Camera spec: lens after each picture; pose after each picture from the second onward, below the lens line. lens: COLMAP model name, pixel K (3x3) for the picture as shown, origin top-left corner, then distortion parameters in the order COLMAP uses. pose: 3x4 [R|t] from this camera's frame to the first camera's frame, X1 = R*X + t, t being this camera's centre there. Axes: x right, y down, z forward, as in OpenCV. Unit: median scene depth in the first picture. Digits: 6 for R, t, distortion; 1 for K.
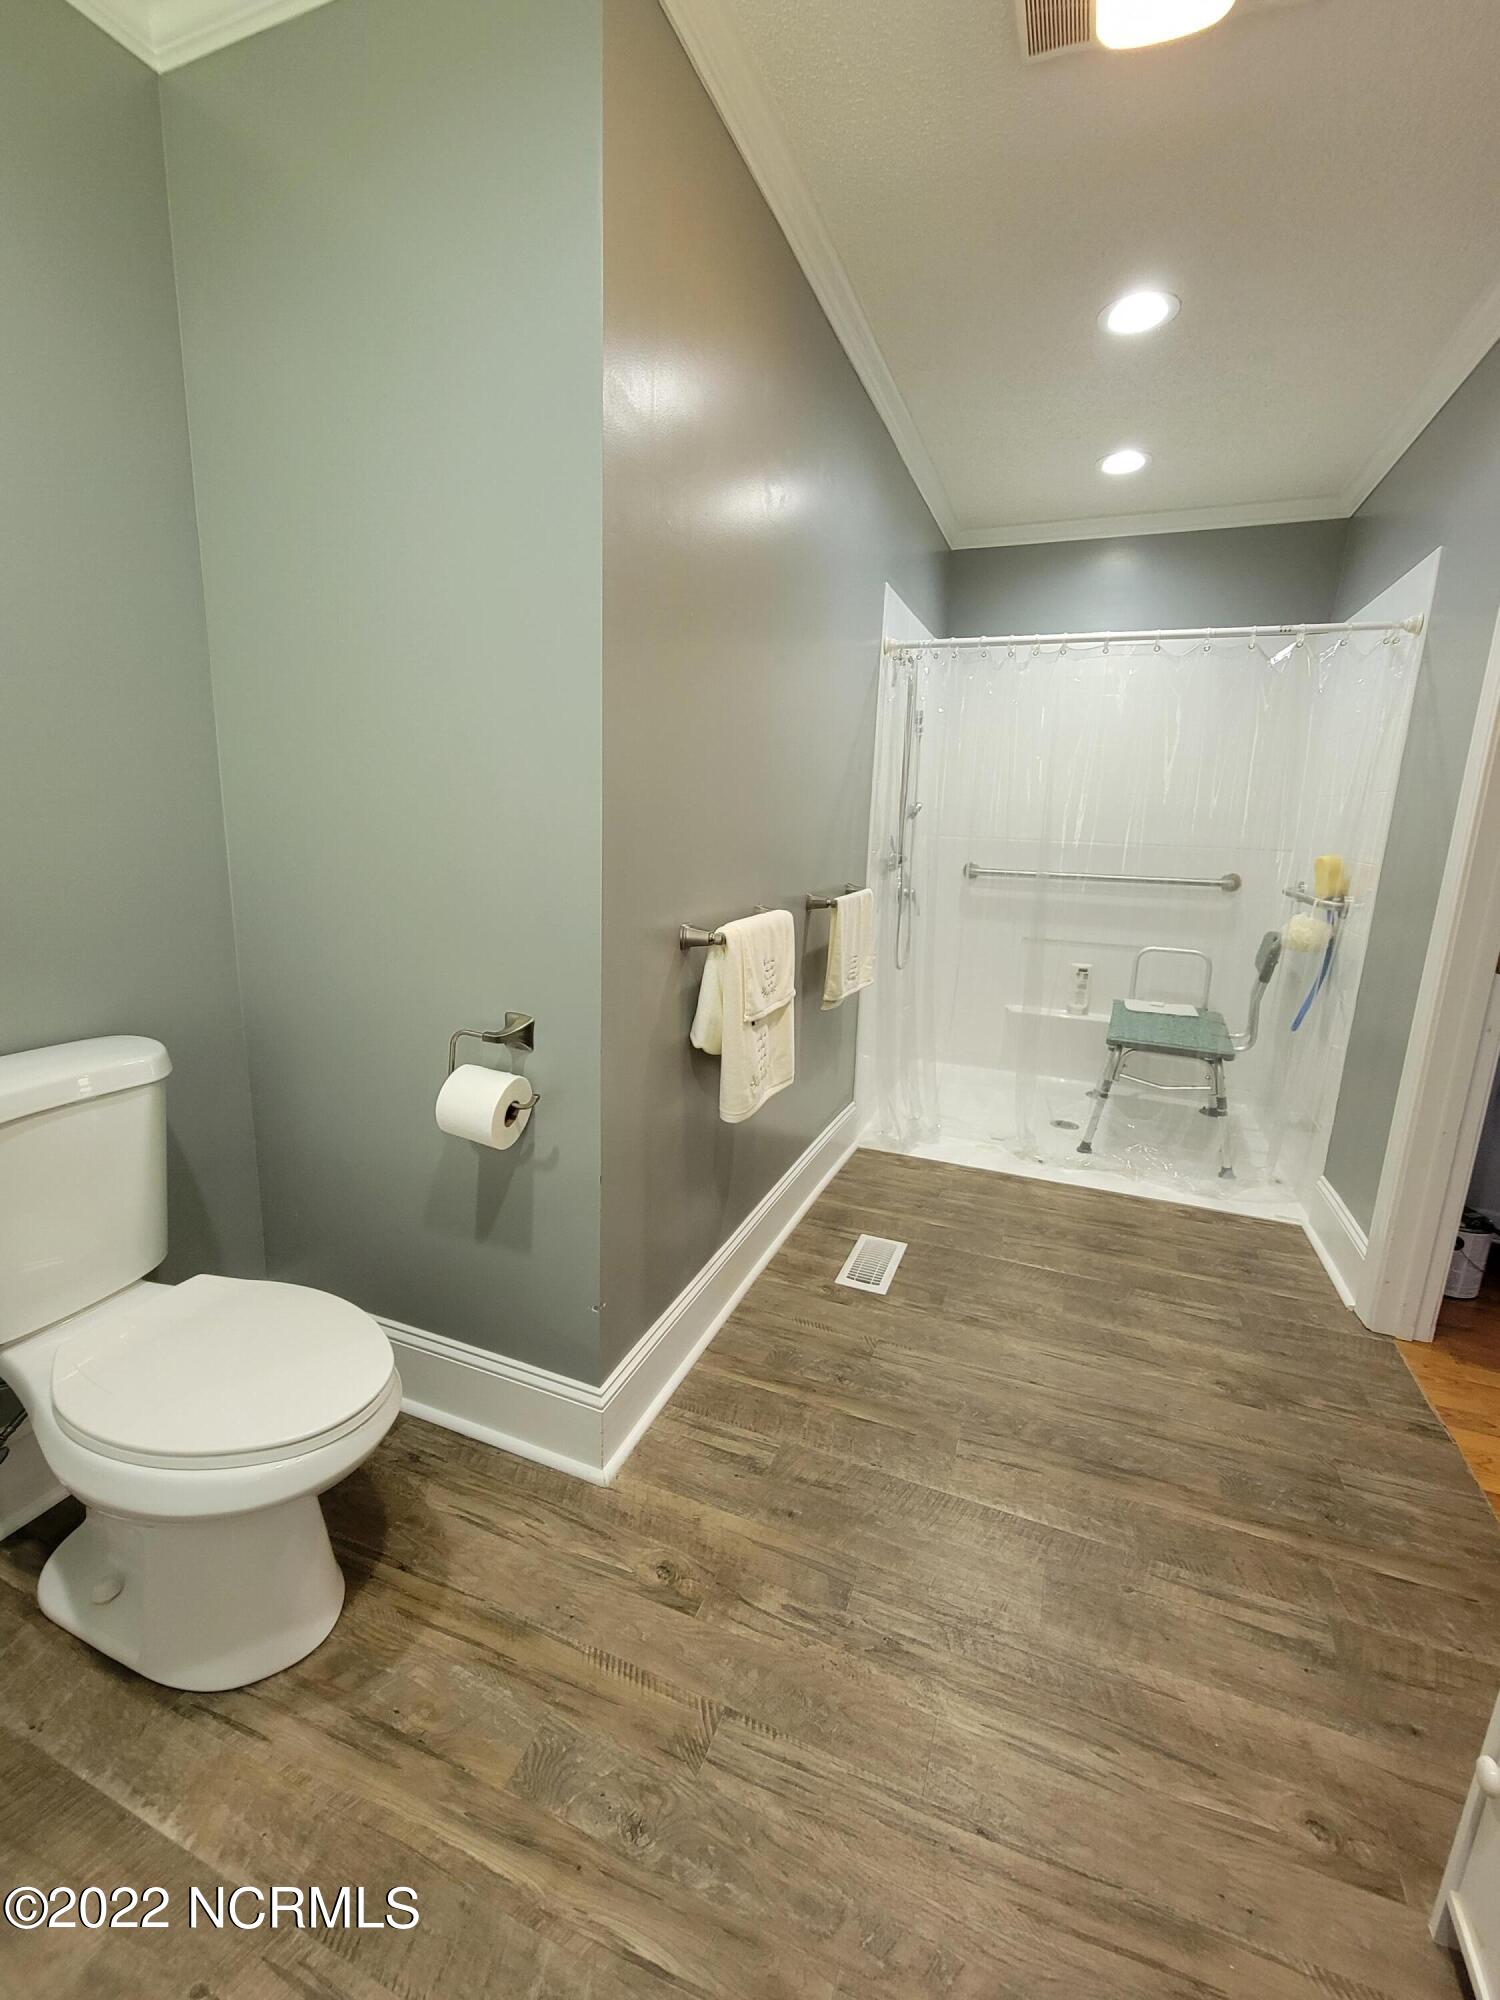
lens RADIAL K [[831.4, 0, 746.3], [0, 831.4, 1001.3], [0, 0, 1]] dist [-0.001935, -0.001131]
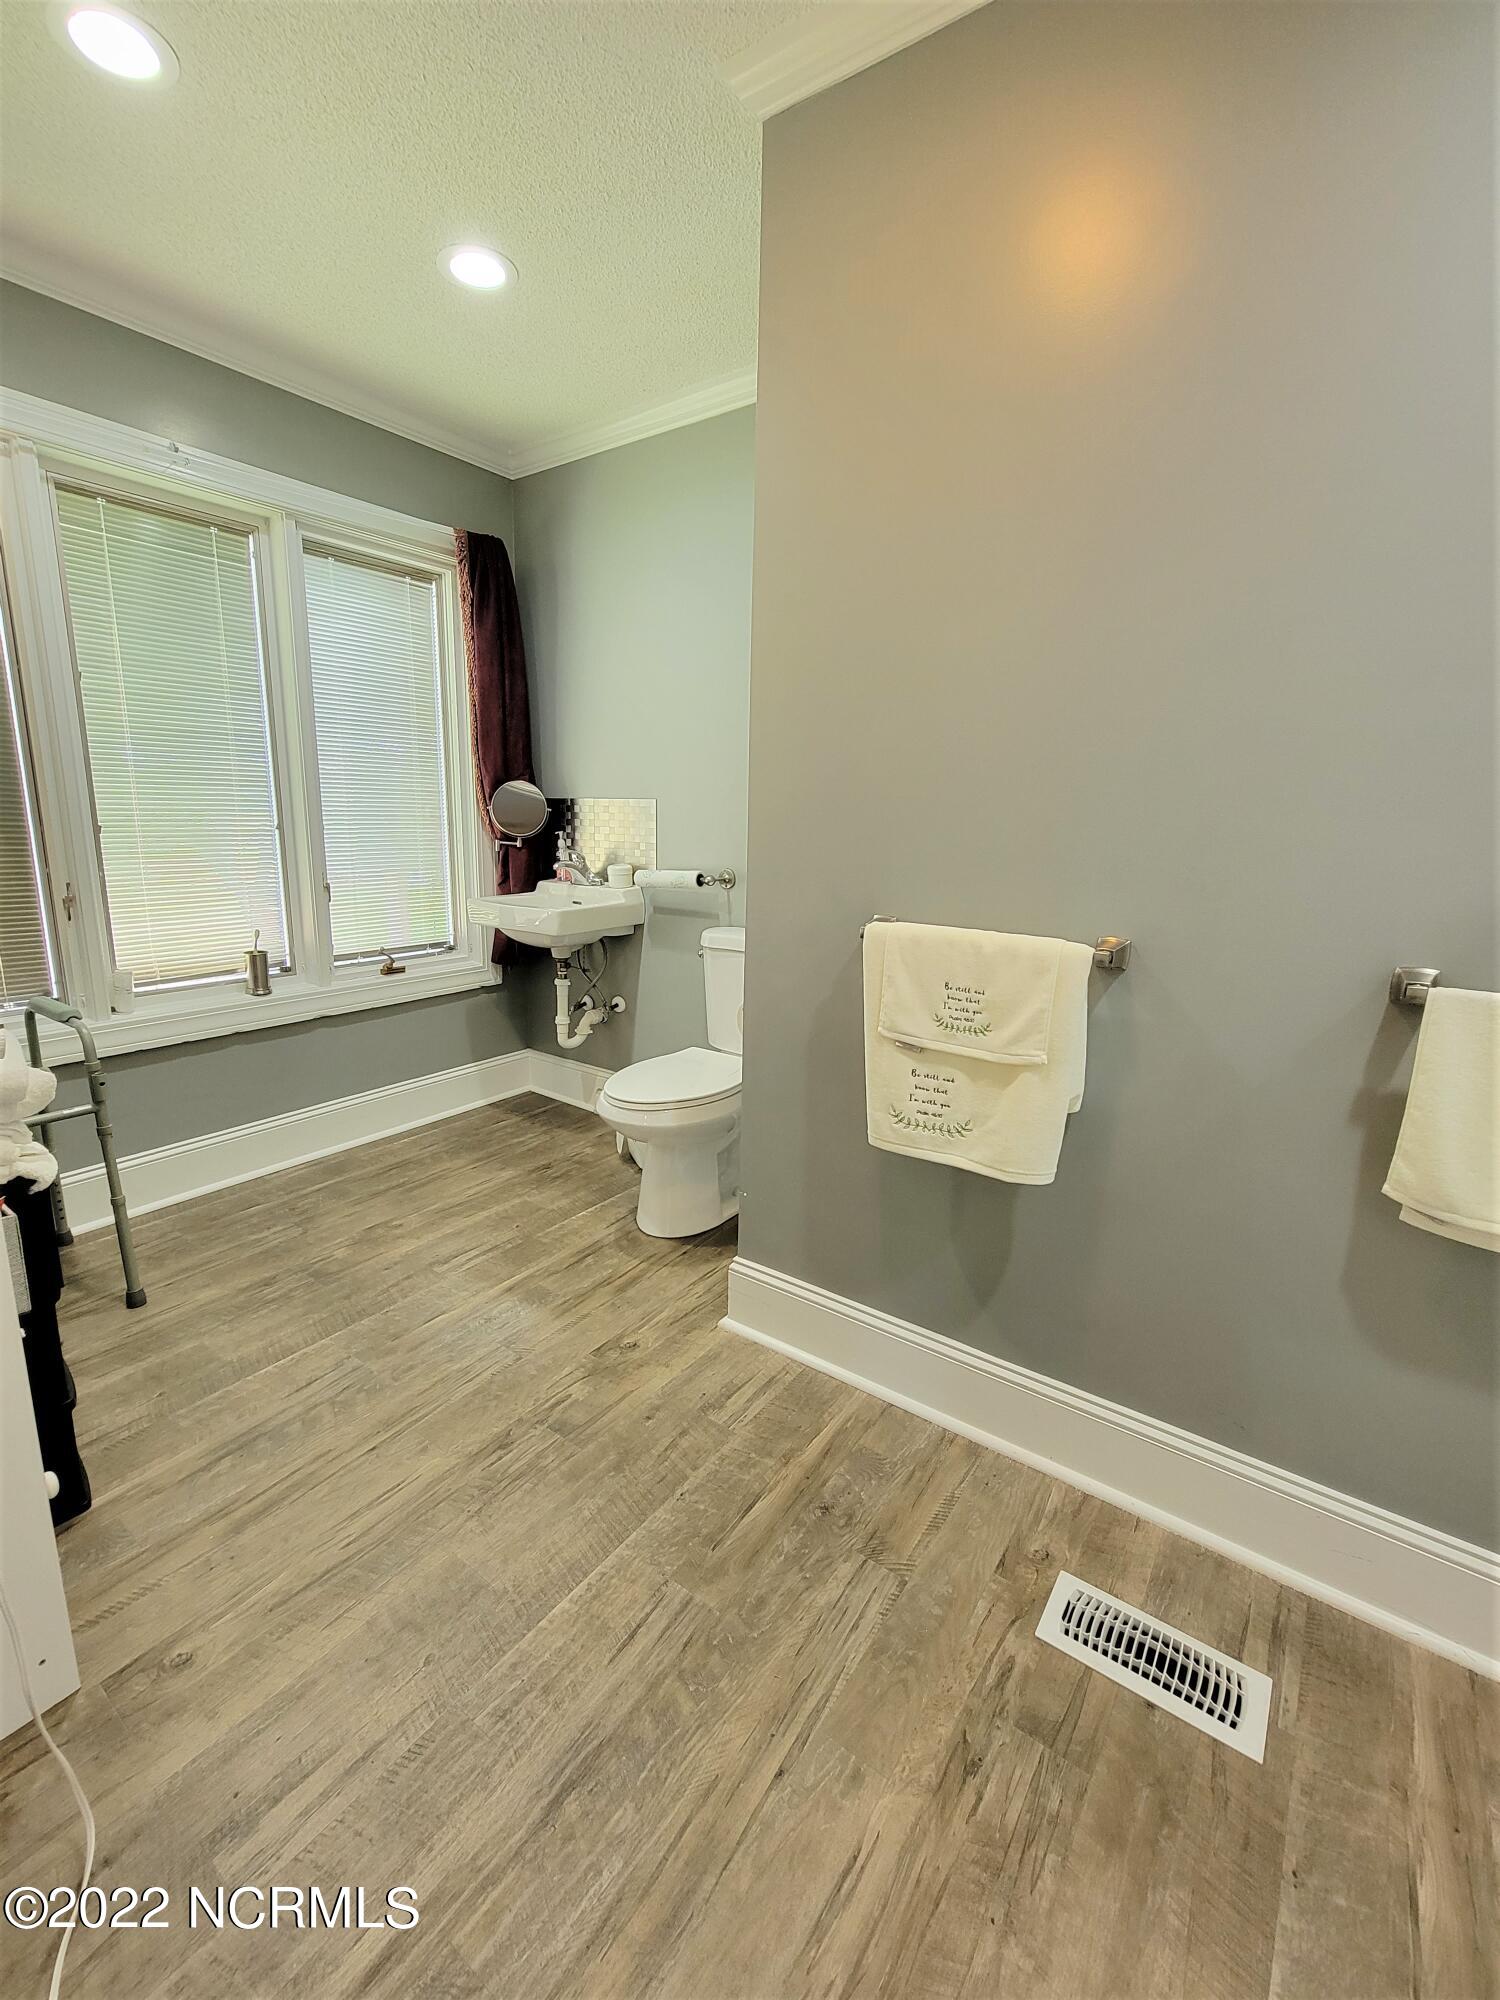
lens RADIAL K [[831.4, 0, 743.1], [0, 831.4, 993.7], [0, 0, 1]] dist [-0.001935, -0.001131]
pose [[-0.222984, 0.174634, -0.959052, 1.053930], [-0.246489, 0.941752, 0.228794, -0.222445], [0.943144, 0.287413, -0.166951, 1.202090]]
